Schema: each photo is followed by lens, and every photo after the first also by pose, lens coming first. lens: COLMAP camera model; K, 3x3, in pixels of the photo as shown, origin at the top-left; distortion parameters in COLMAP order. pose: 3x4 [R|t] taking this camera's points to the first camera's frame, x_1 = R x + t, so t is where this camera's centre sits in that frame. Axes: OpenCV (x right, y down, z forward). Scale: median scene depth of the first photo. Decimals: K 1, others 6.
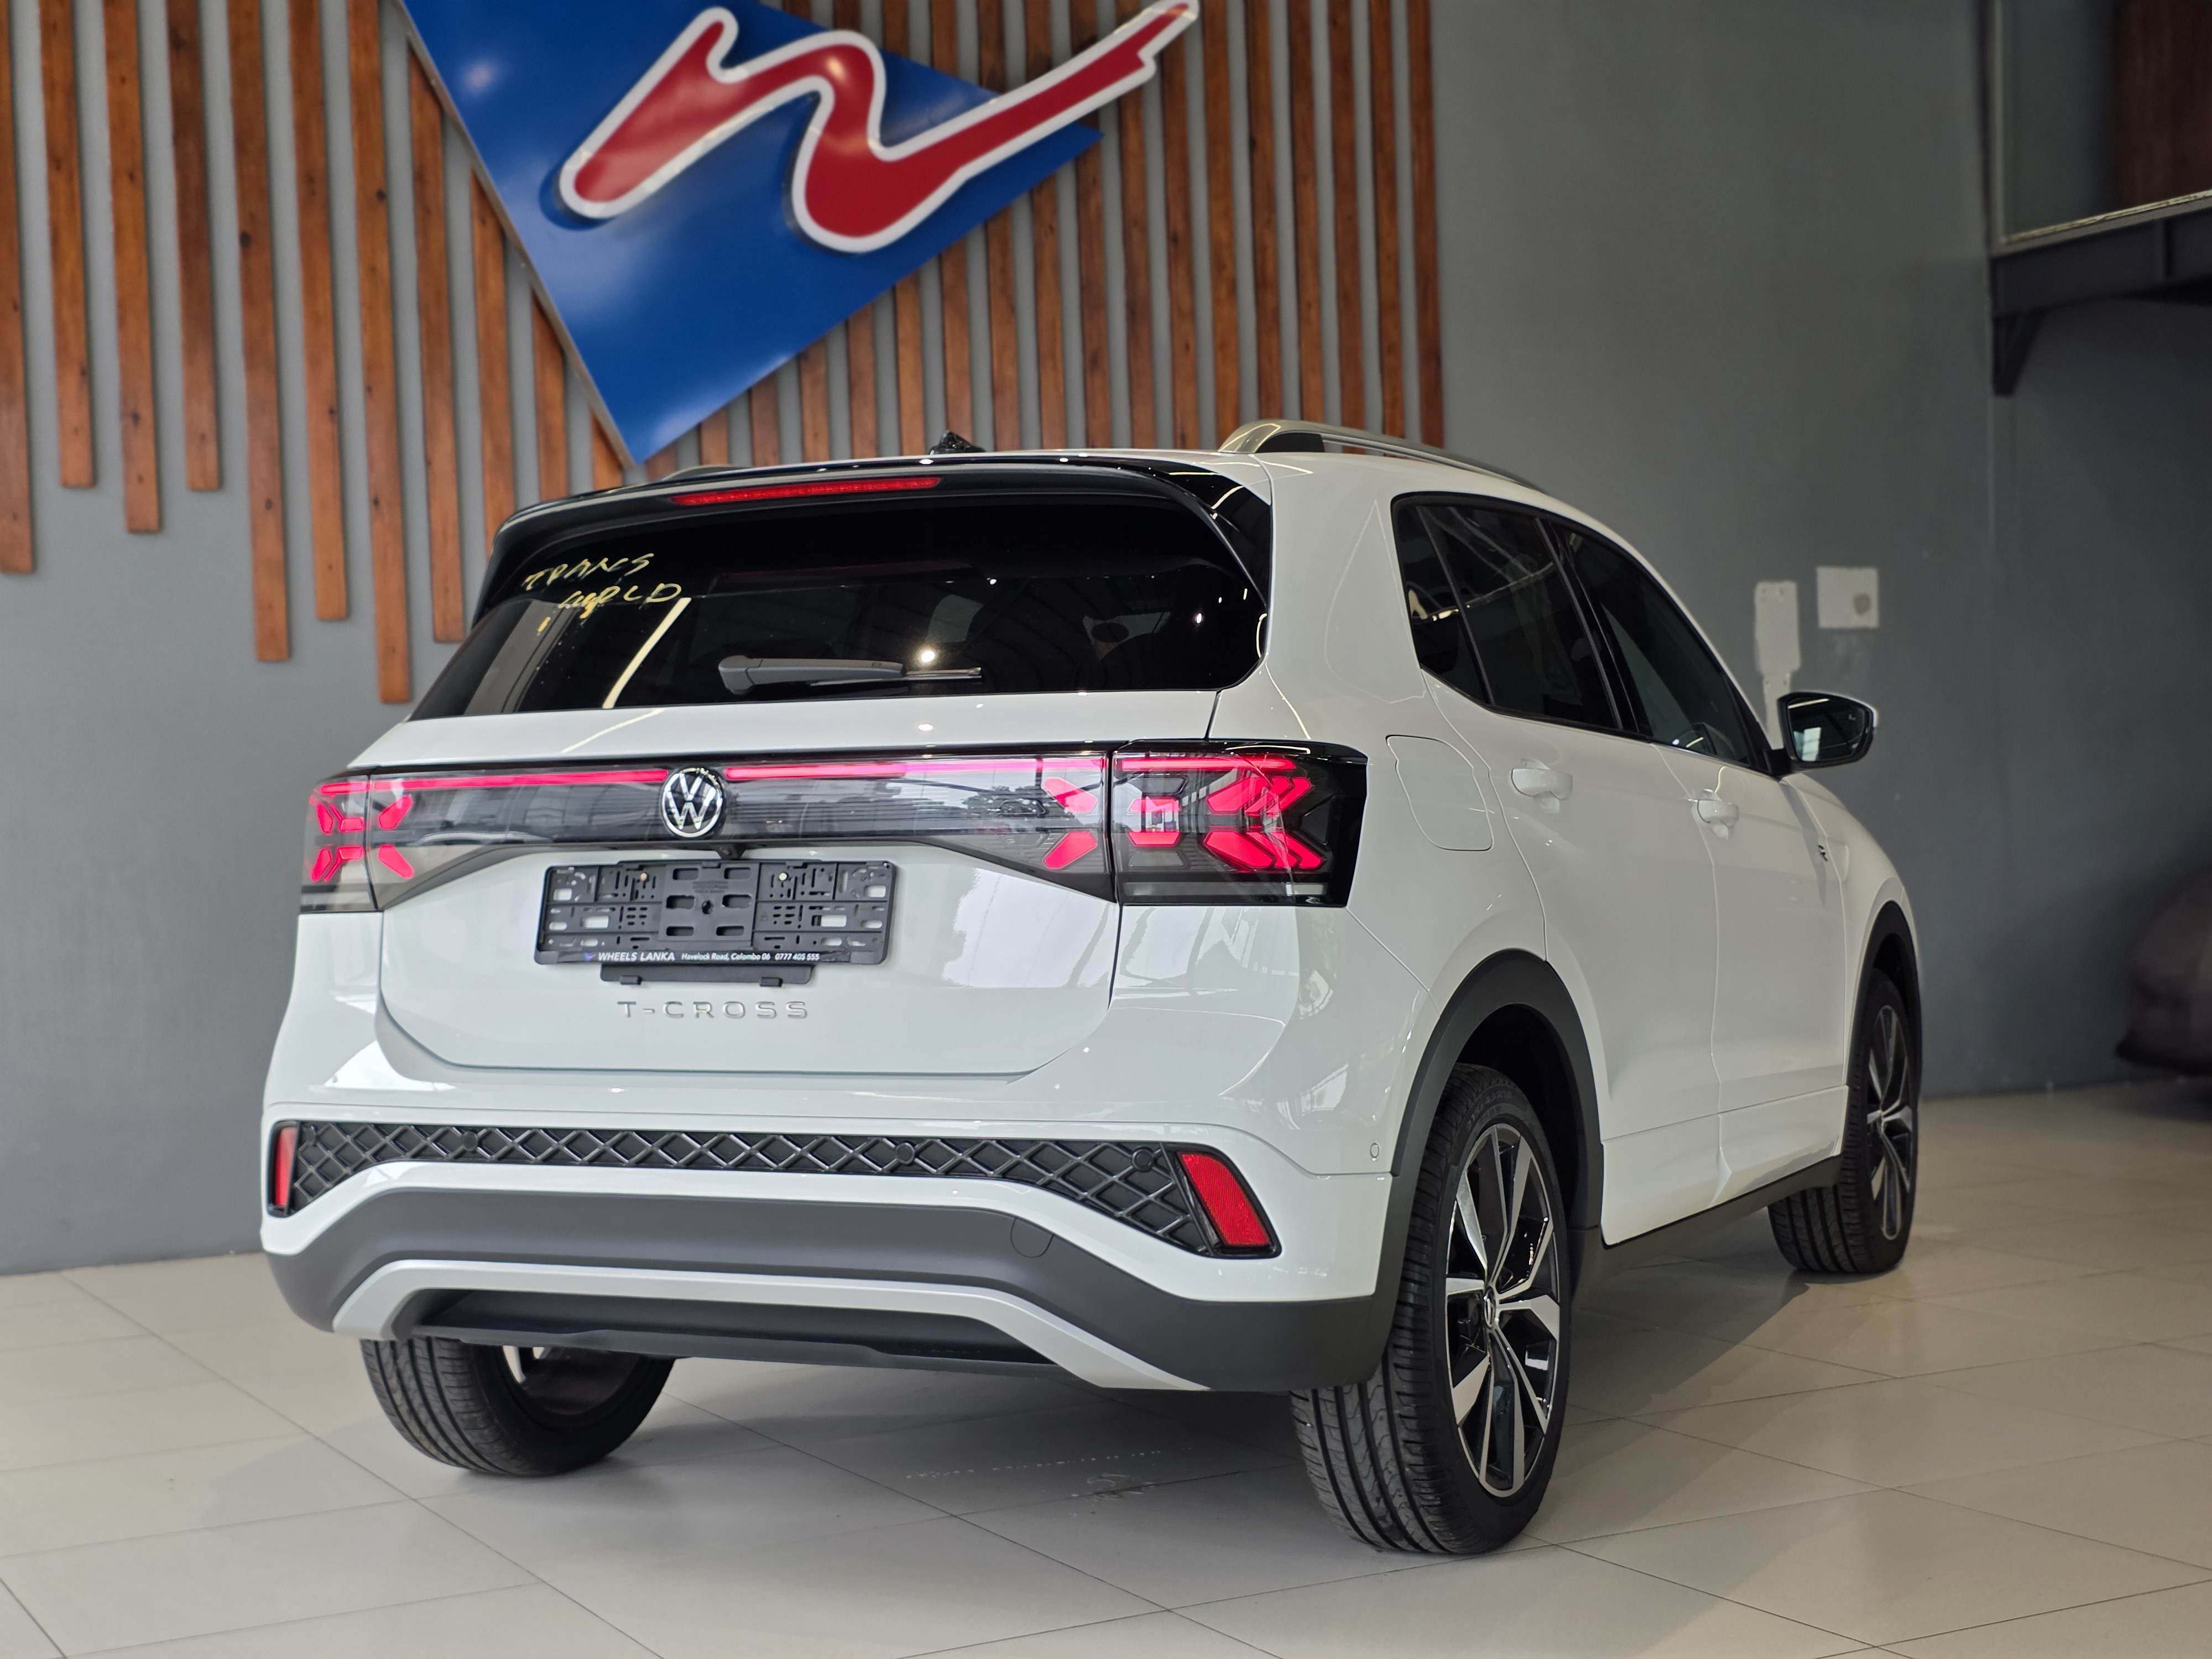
lens RADIAL K [[2988.6, 0, 1106.0], [0, 2988.6, 829.5], [0, 0, 1]] dist [0.197658, -0.432068]
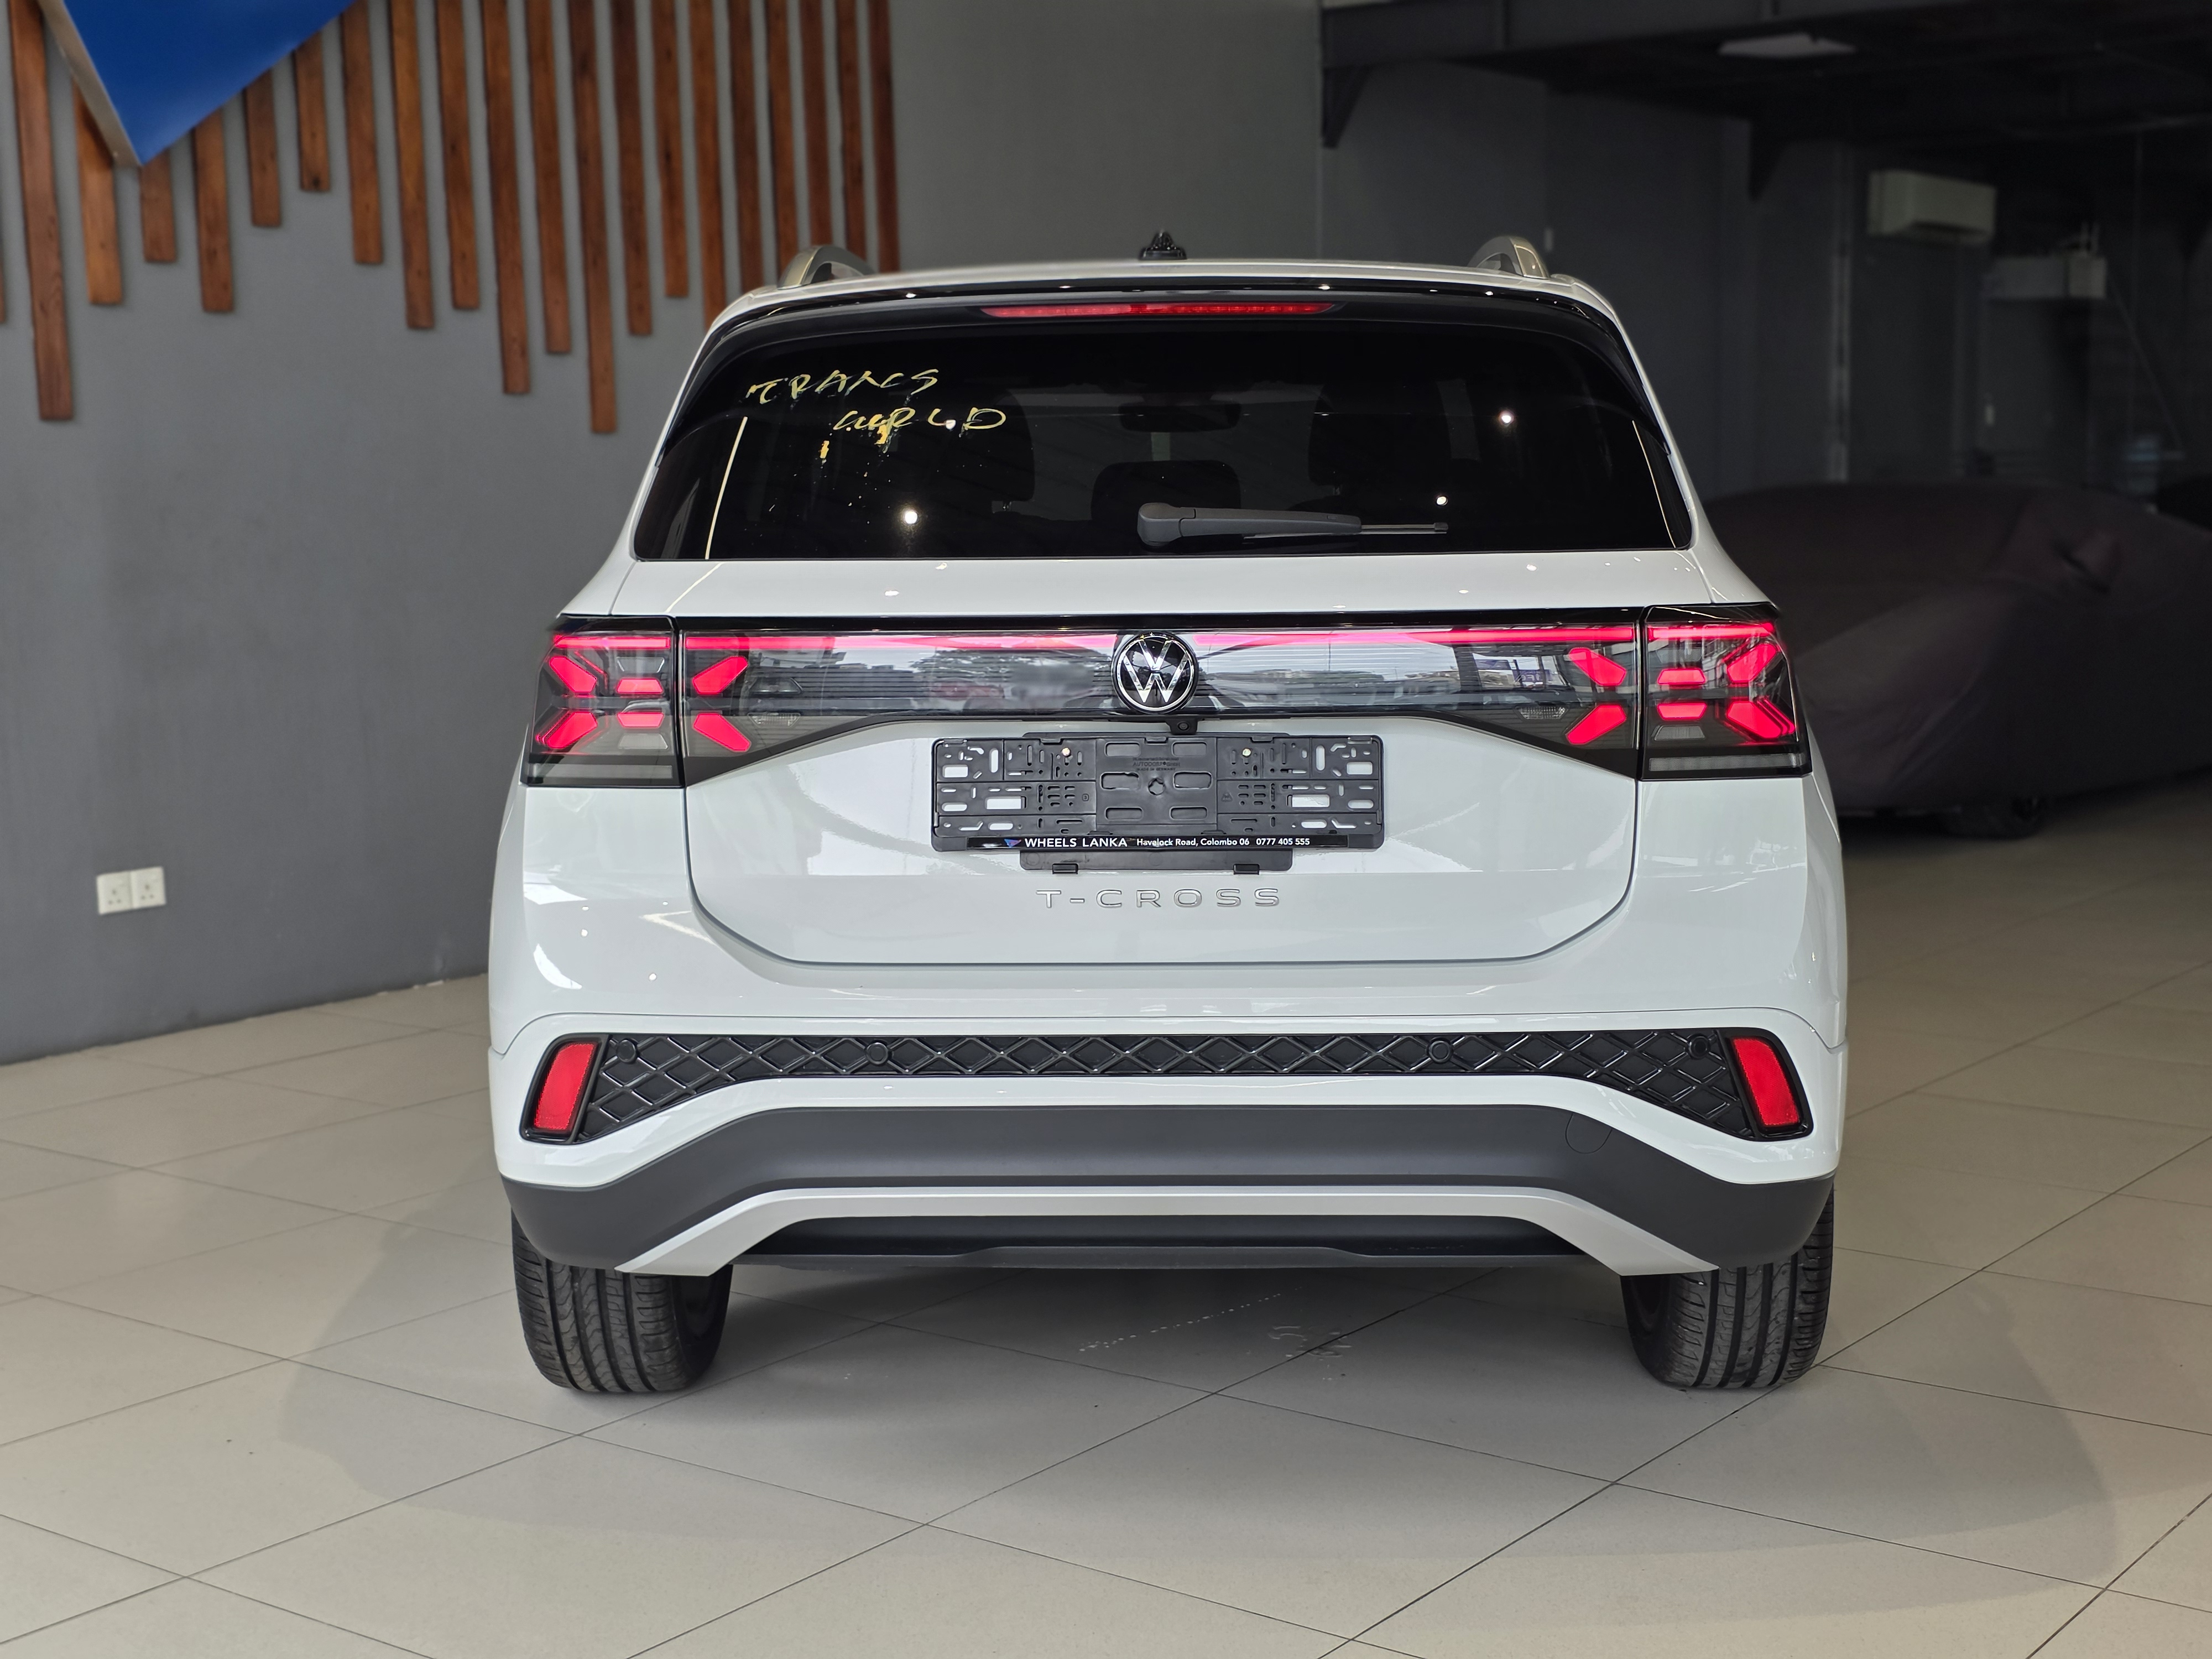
lens RADIAL K [[3008.5, 0, 1106.0], [0, 3008.5, 829.5], [0, 0, 1]] dist [0.156588, -0.429444]
pose [[0.915616, -0.036582, 0.400385, -0.511030], [-0.007284, 0.994179, 0.107492, -0.058652], [-0.401987, -0.101338, 0.910020, 0.179580]]
